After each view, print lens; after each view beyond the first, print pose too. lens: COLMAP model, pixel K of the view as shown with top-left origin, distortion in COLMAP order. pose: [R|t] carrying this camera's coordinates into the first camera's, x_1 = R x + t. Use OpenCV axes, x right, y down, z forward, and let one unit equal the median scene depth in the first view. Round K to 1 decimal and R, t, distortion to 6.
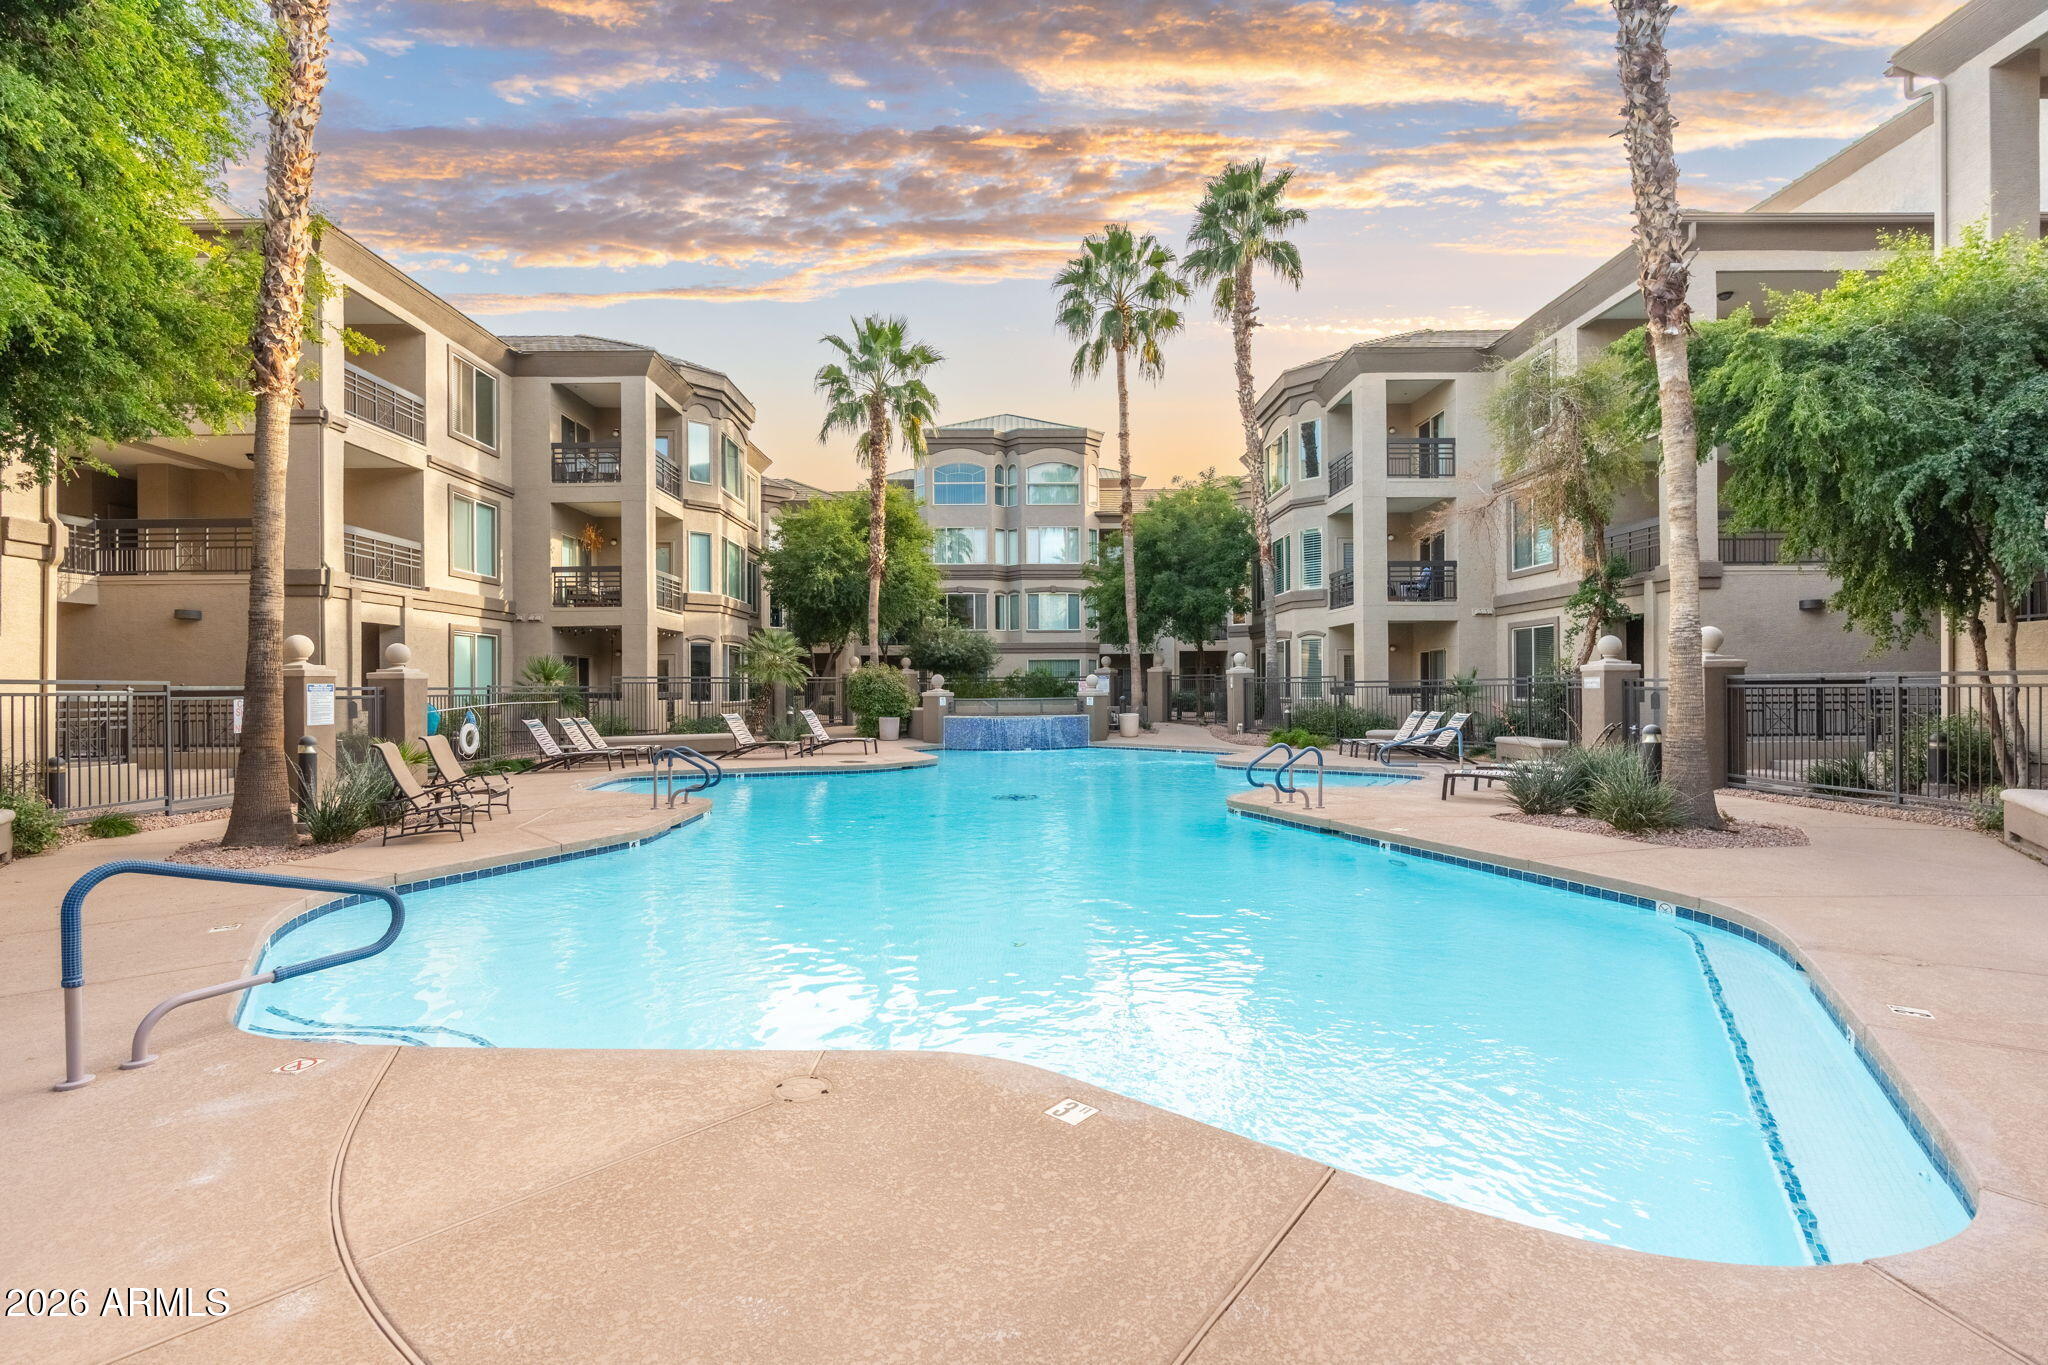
lens RADIAL K [[911.9, 0, 1016.0], [0, 911.9, 685.0], [0, 0, 1]] dist [0.001873, 0.000381]
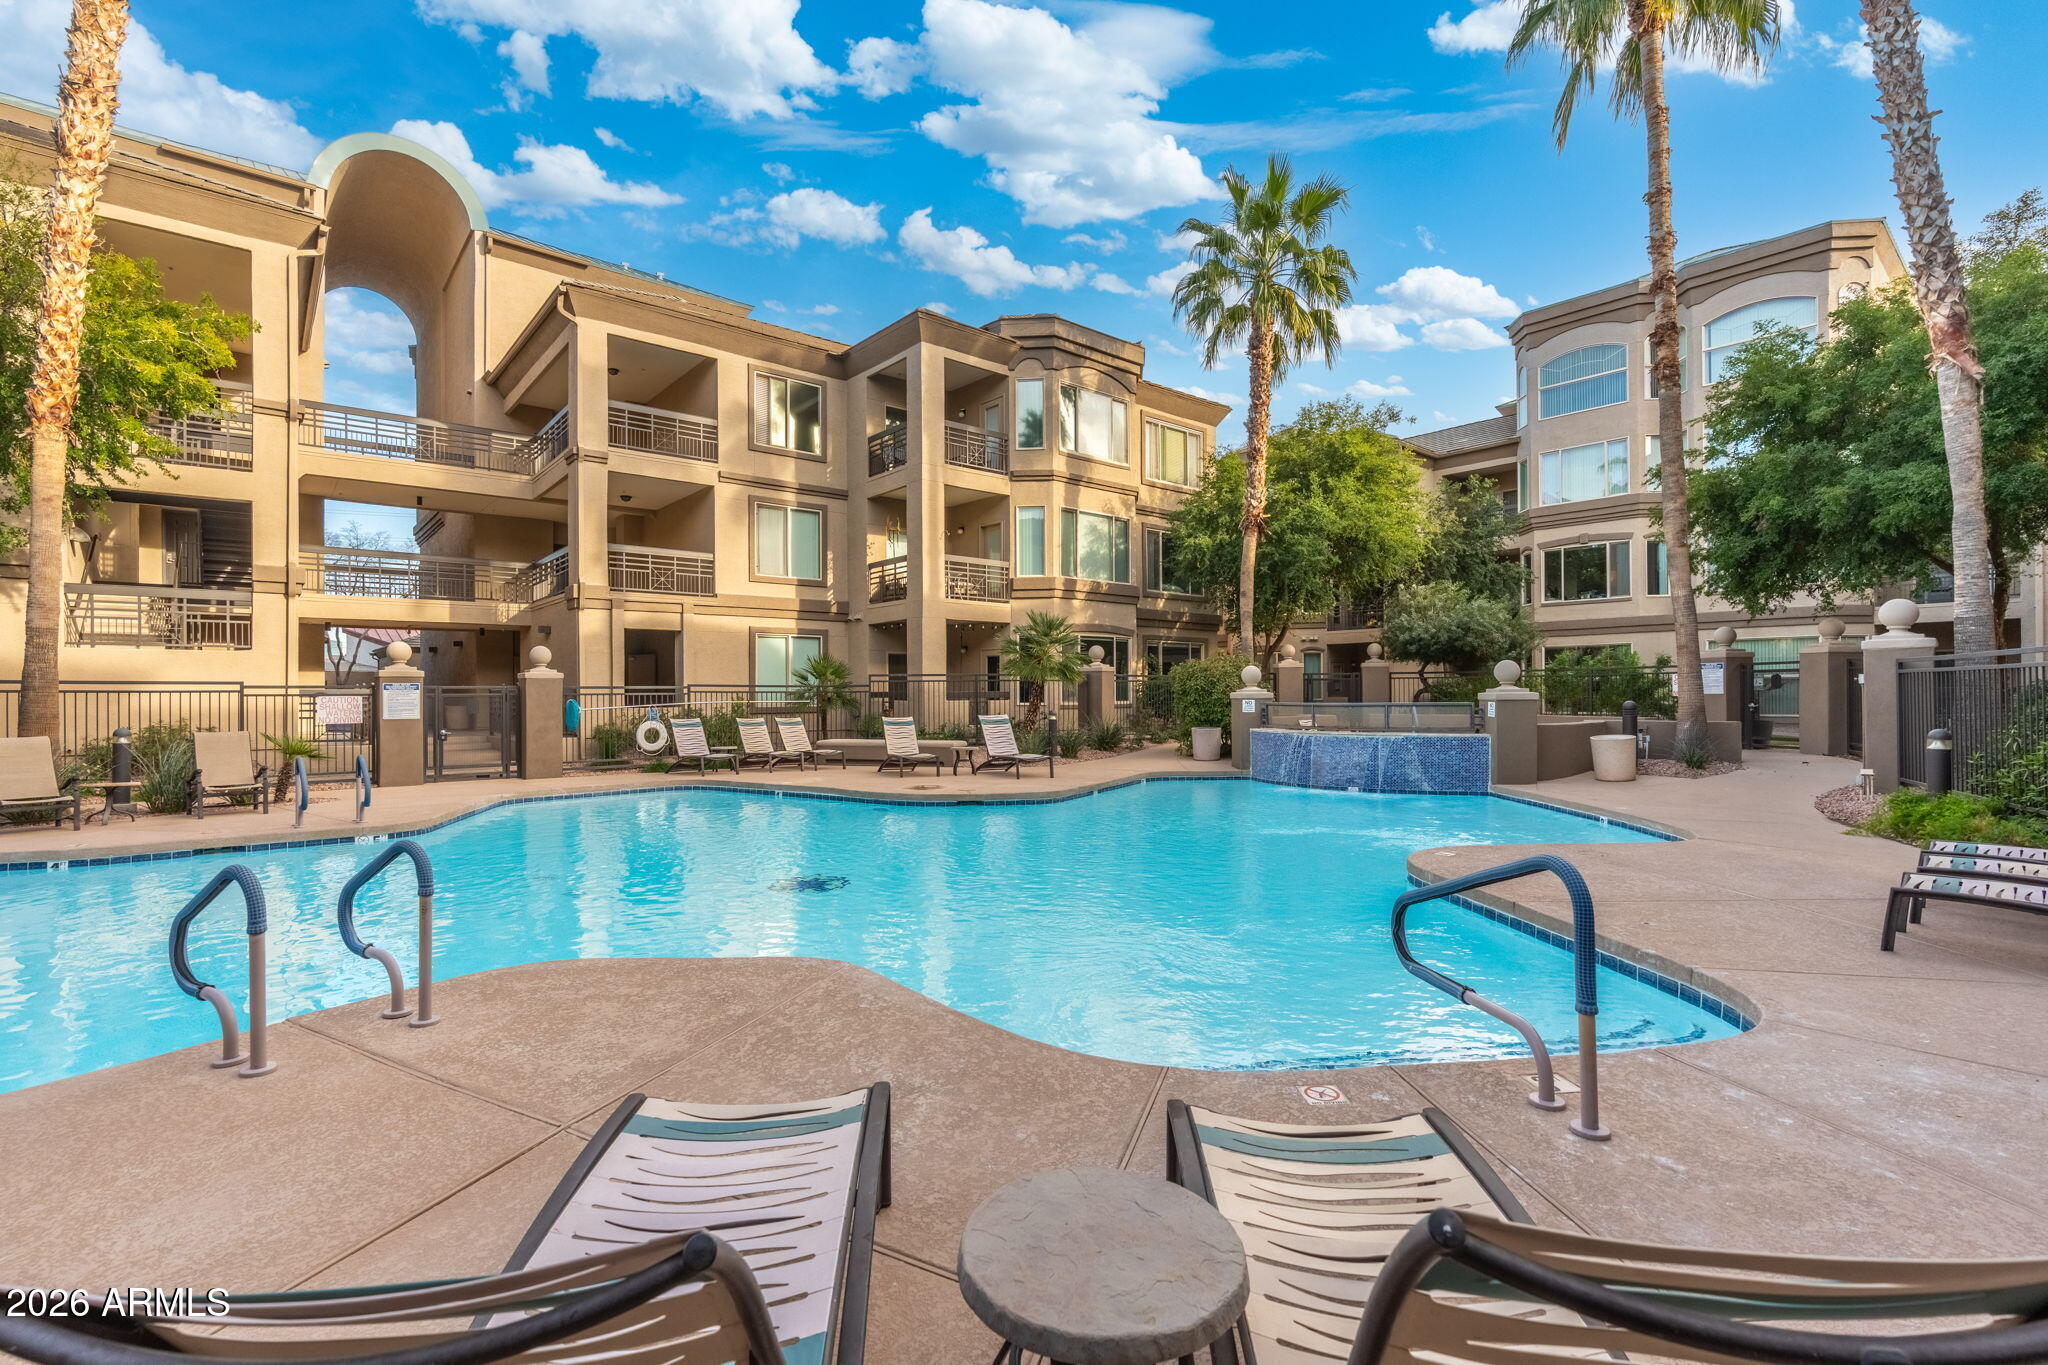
lens RADIAL K [[904.5, 0, 1024.0], [0, 904.5, 682.5], [0, 0, 1]] dist [-0.019828, -0.000062]
pose [[0.643531, -0.005444, -0.765401, 0.363522], [0.004623, 0.999984, -0.003226, 0.002783], [0.765406, -0.001463, 0.643546, 0.532564]]
